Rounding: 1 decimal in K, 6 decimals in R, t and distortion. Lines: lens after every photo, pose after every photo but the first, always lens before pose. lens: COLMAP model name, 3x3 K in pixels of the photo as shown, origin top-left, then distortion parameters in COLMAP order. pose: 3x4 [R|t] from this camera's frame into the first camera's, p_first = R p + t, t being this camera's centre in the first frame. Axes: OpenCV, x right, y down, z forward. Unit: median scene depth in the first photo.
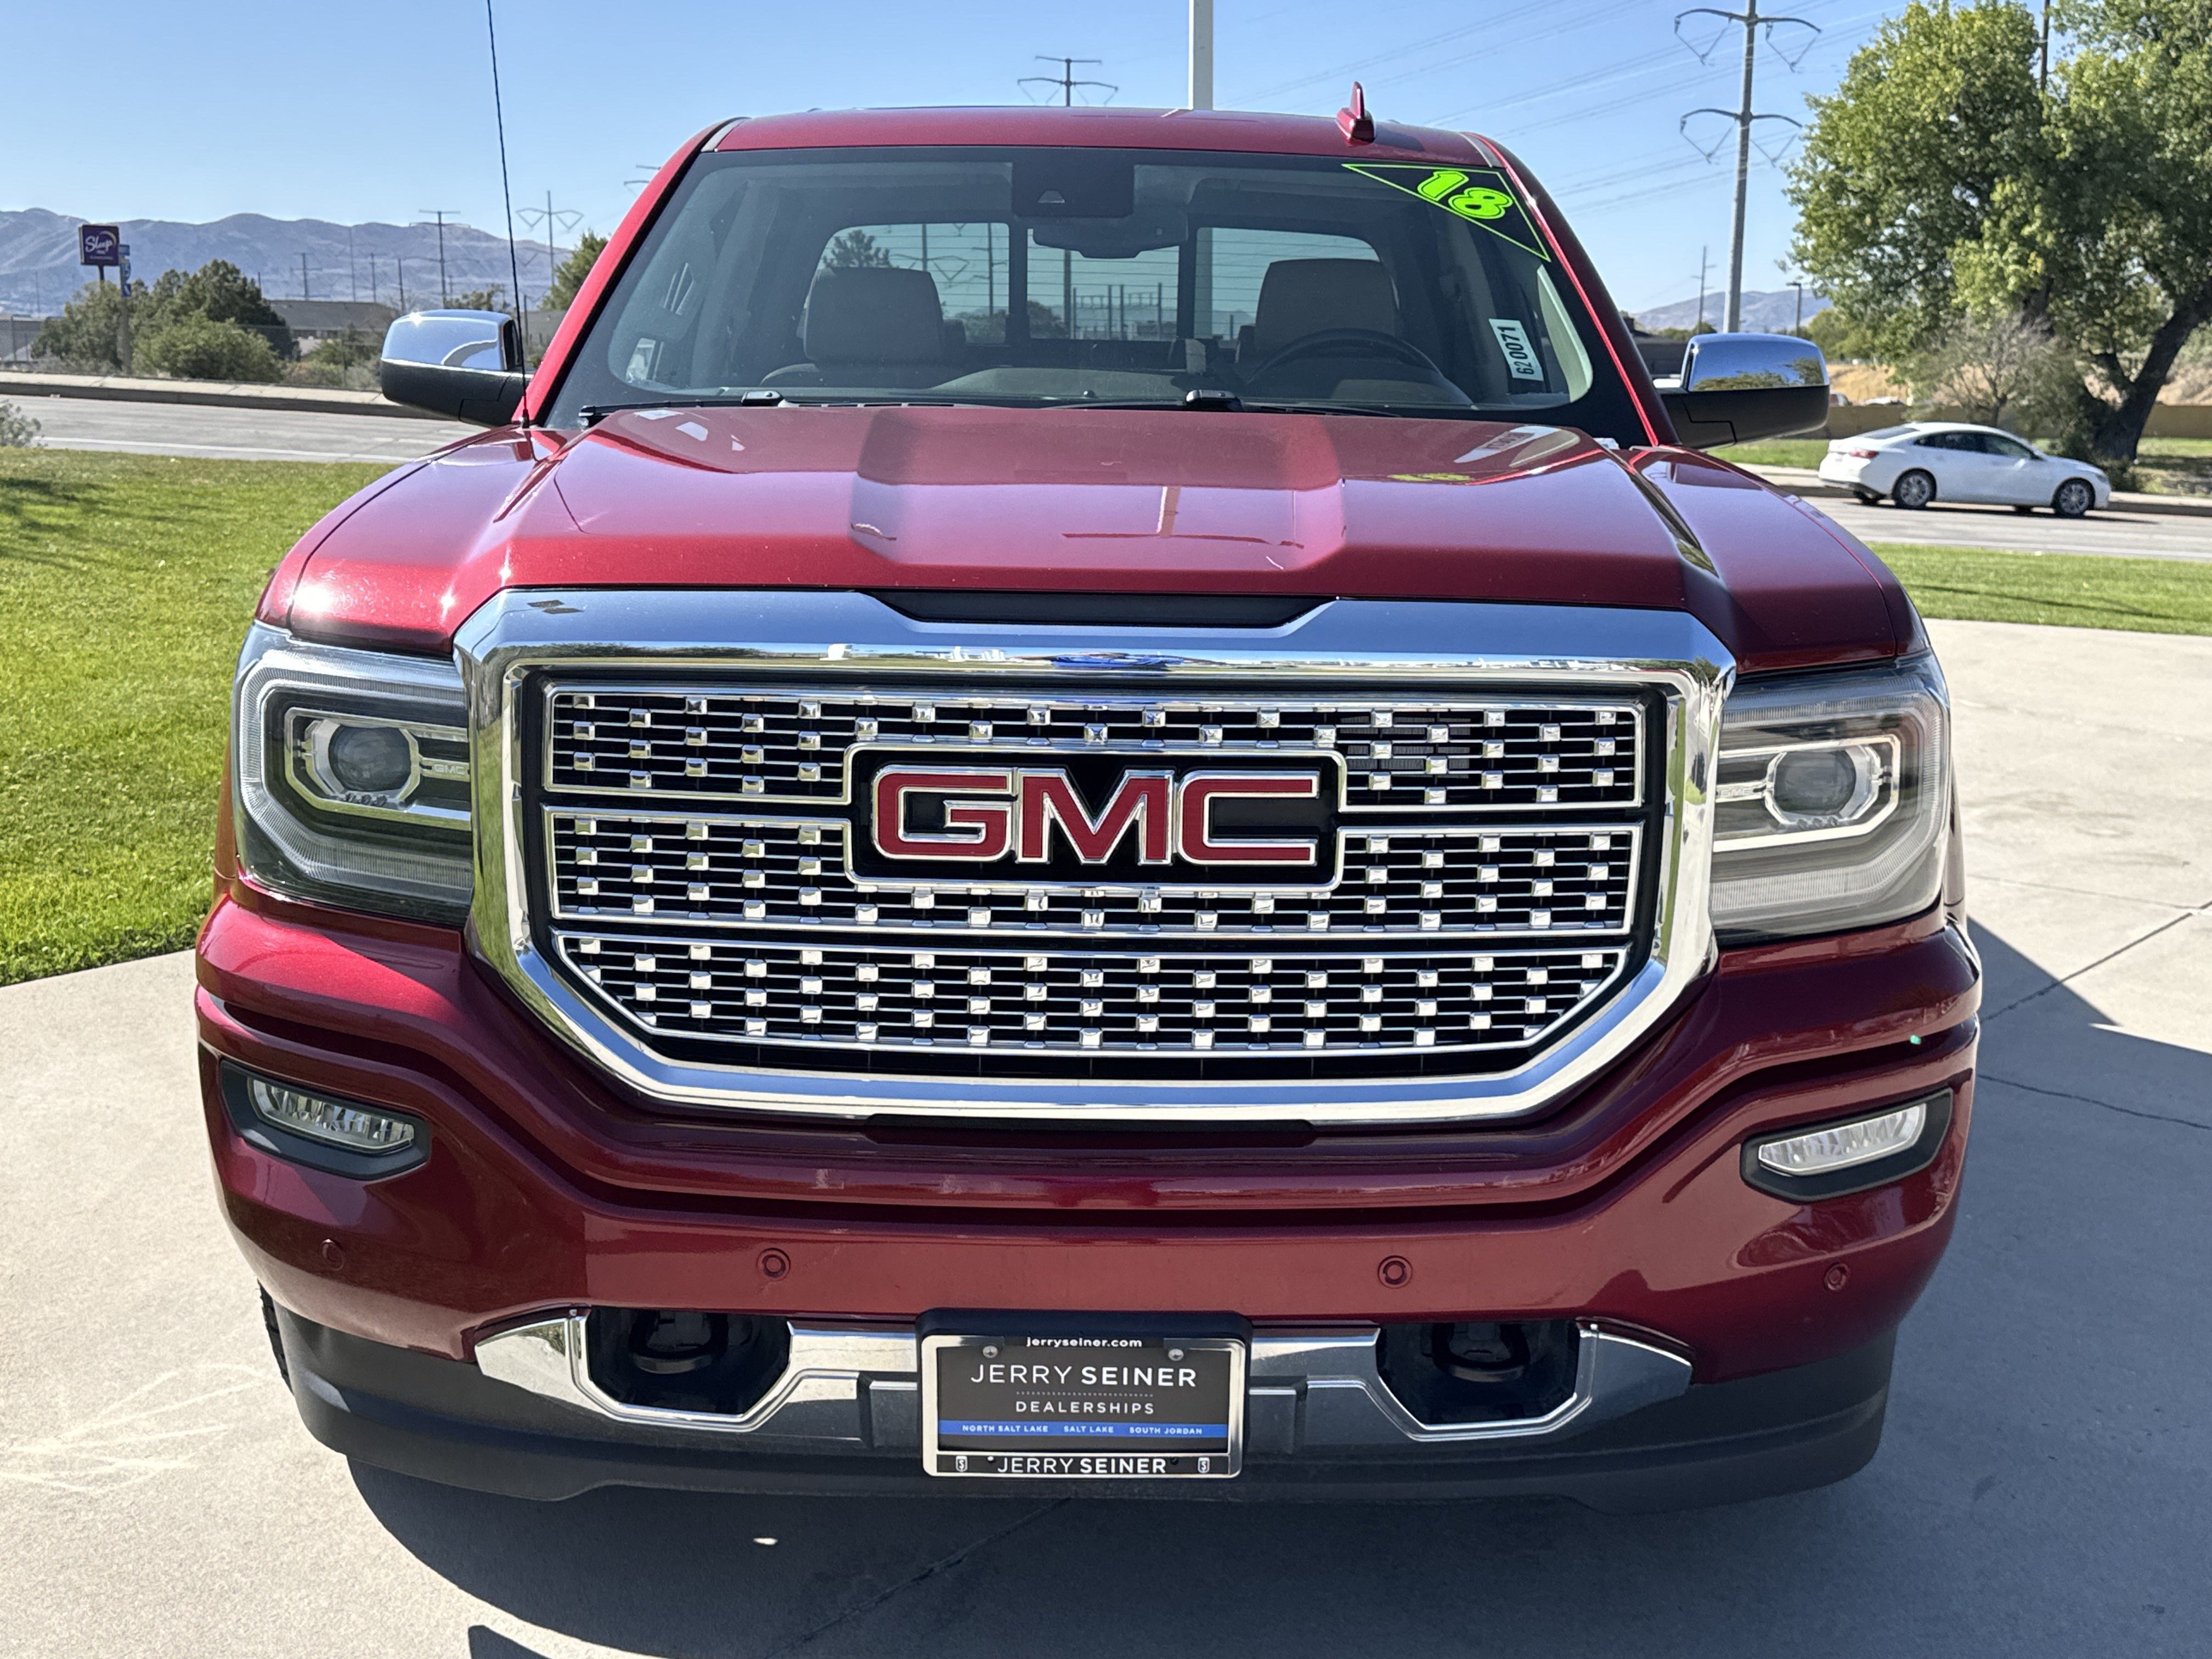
lens RADIAL K [[2430.2, 0, 1120.2], [0, 2430.2, 851.3], [0, 0, 1]] dist [0.044899, 0.000000]
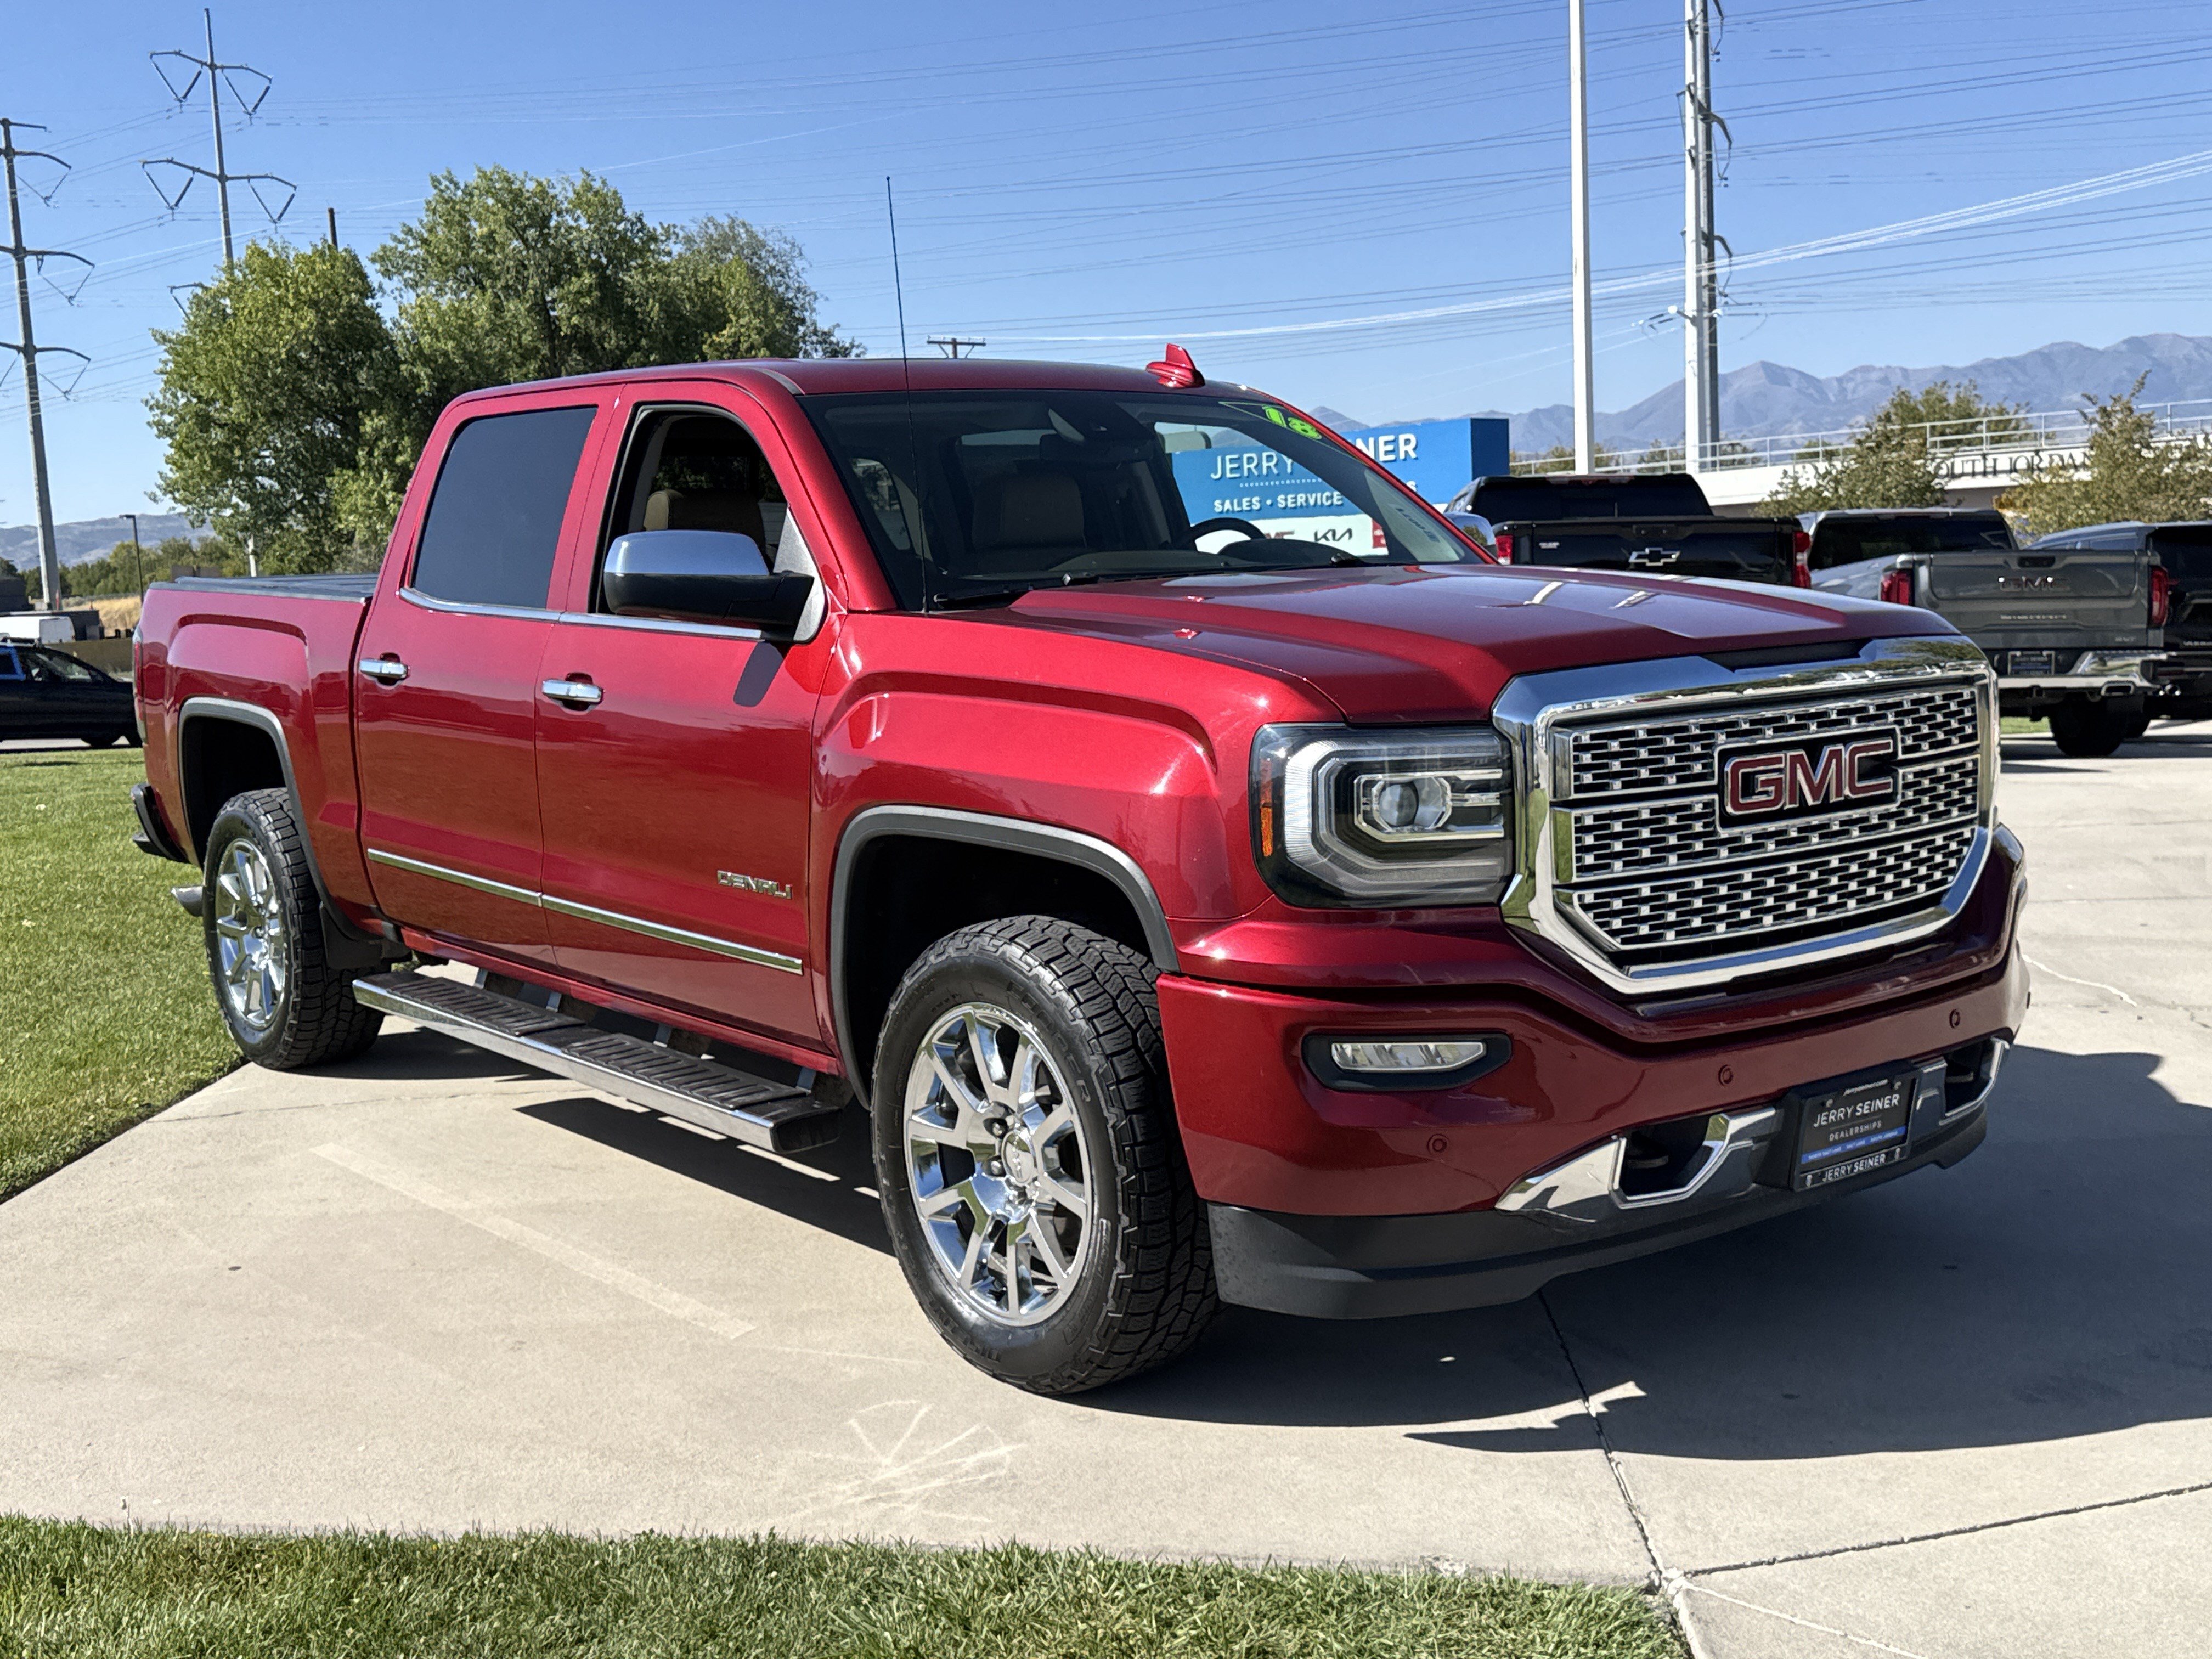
lens RADIAL K [[2430.2, 0, 1122.4], [0, 2430.2, 817.8], [0, 0, 1]] dist [0.044899, 0.000000]
pose [[0.794825, -0.112731, 0.596276, -1.364192], [0.173588, 0.983771, -0.045399, 0.007624], [-0.581482, 0.139591, 0.801494, -0.068691]]
